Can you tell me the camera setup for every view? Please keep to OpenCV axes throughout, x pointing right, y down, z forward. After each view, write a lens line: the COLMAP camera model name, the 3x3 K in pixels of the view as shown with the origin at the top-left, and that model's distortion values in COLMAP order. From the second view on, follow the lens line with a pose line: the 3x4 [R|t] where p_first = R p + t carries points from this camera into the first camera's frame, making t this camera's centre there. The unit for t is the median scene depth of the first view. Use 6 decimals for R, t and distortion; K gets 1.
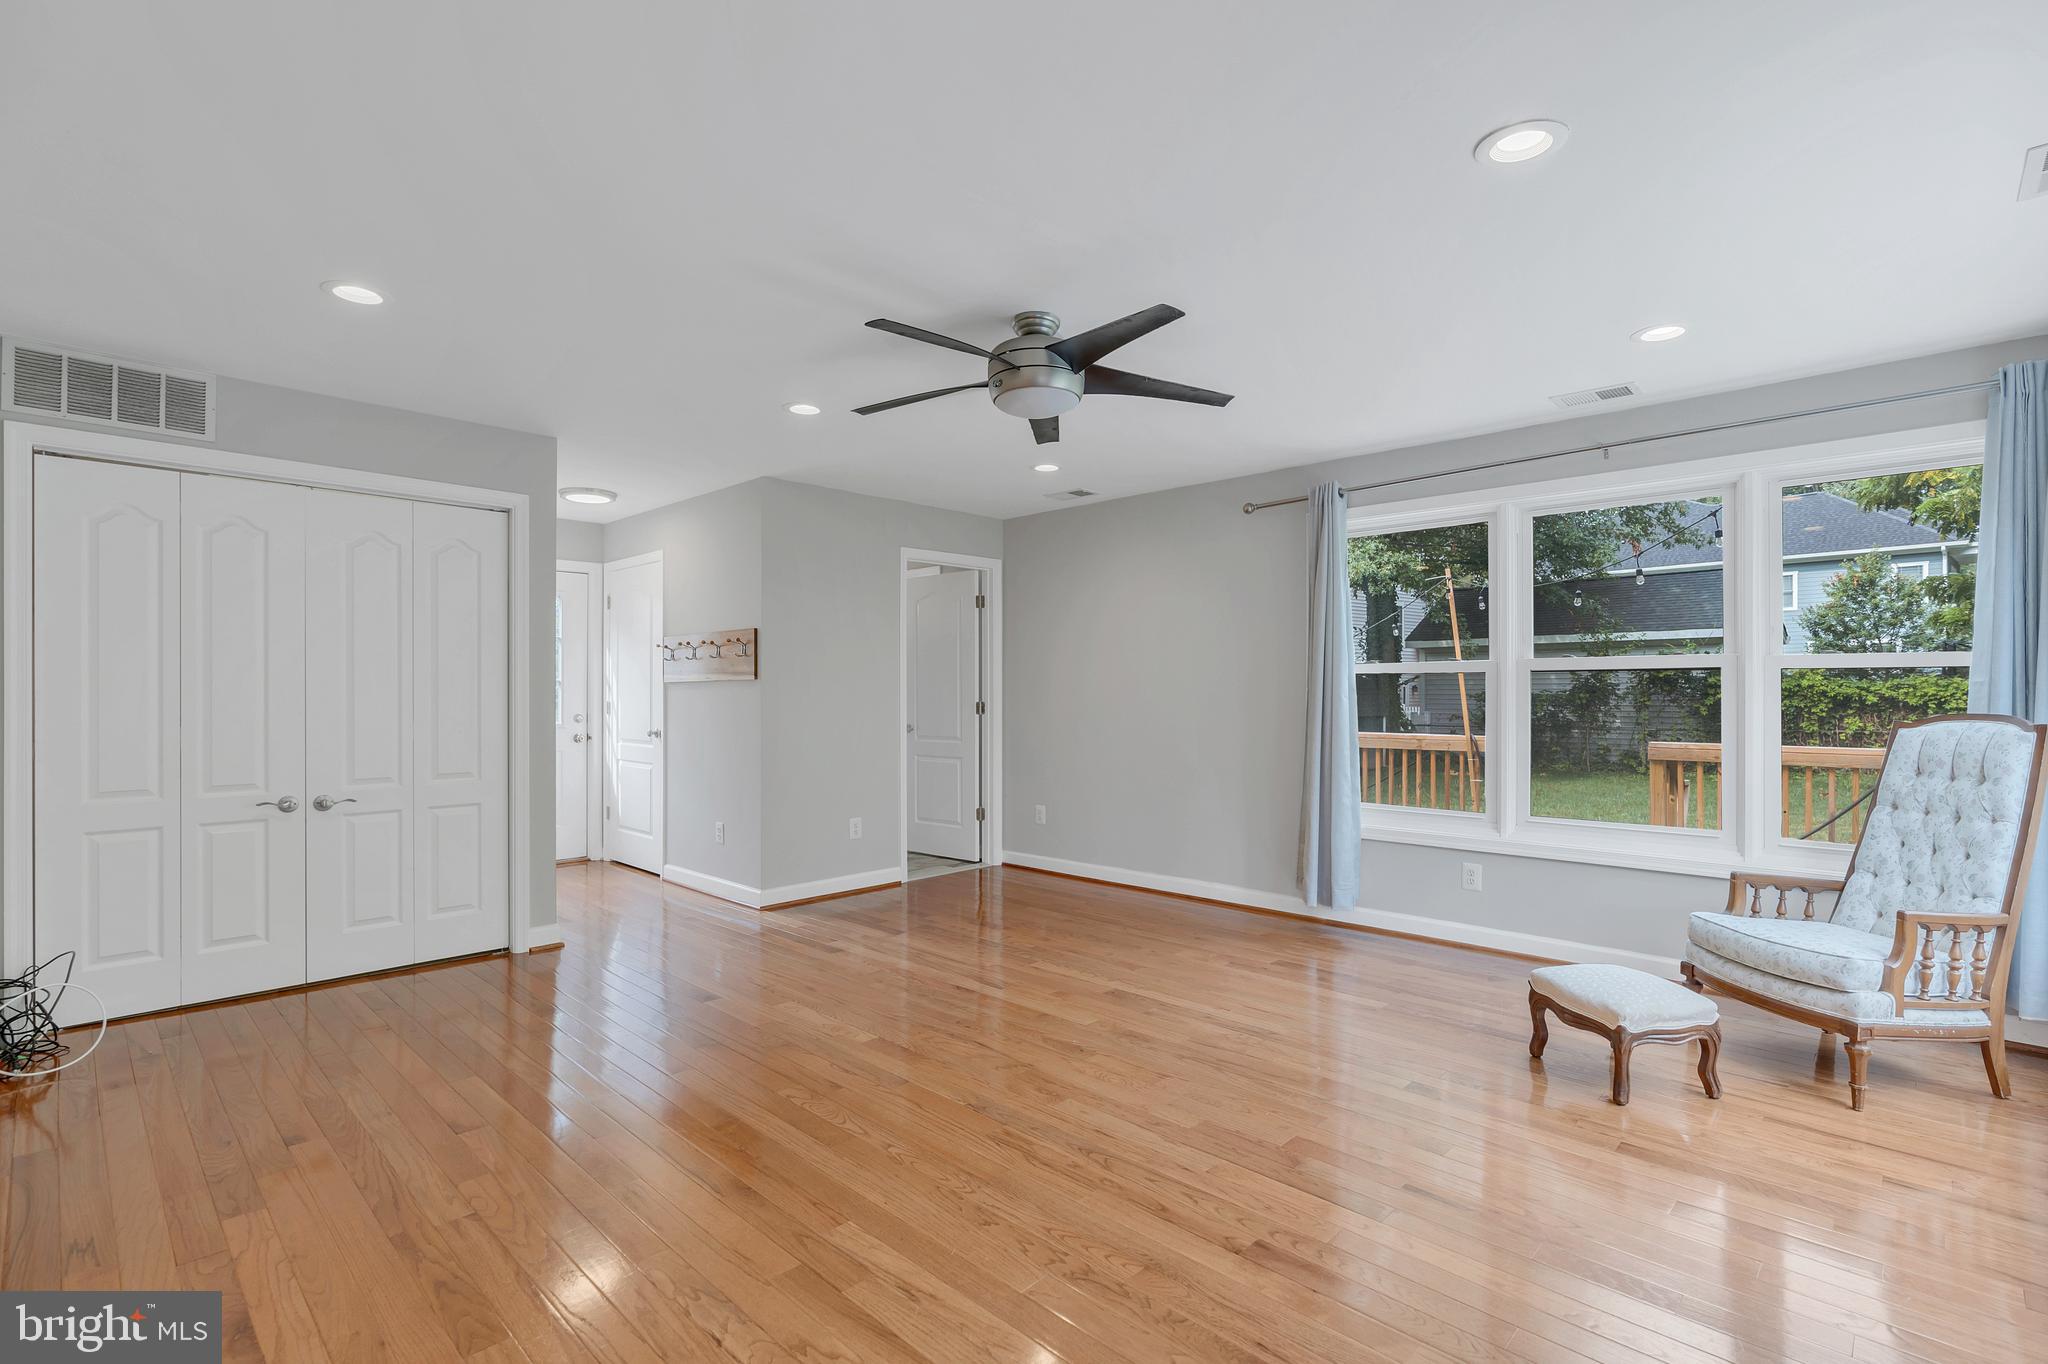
lens RADIAL K [[942.4, 0, 1032.9], [0, 942.4, 673.5], [0, 0, 1]] dist [-0.000468, 0.000091]
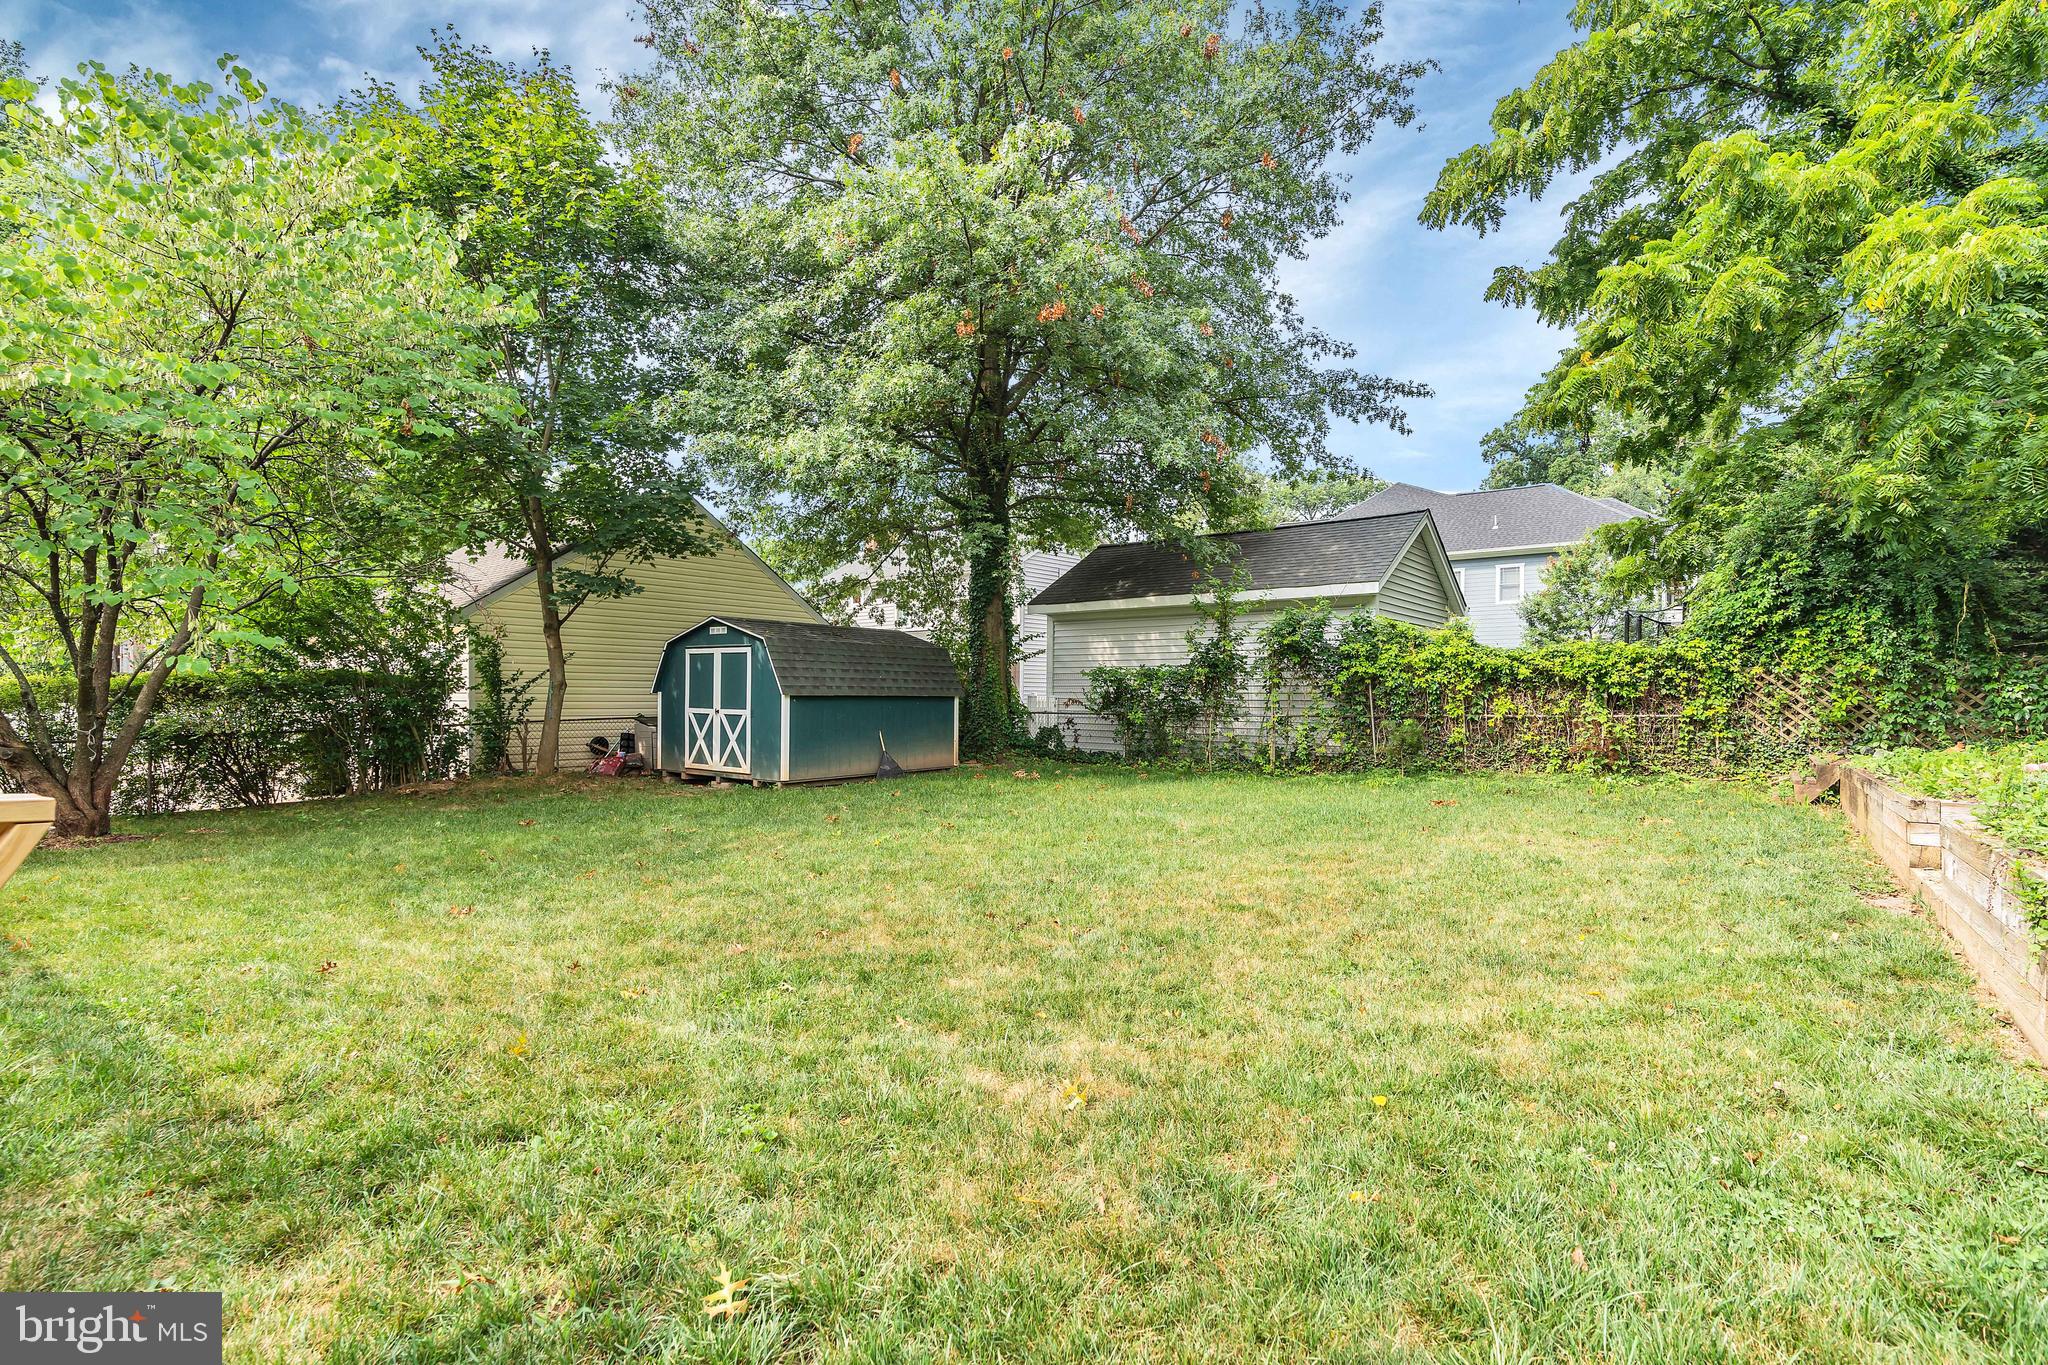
lens RADIAL K [[942.4, 0, 1023.5], [0, 942.4, 681.1], [0, 0, 1]] dist [-0.000468, 0.000091]
pose [[0.986314, 0.011835, 0.164450, 0.383972], [-0.012962, 0.999899, 0.005785, 0.035477], [-0.164365, -0.007838, 0.986368, 0.337464]]
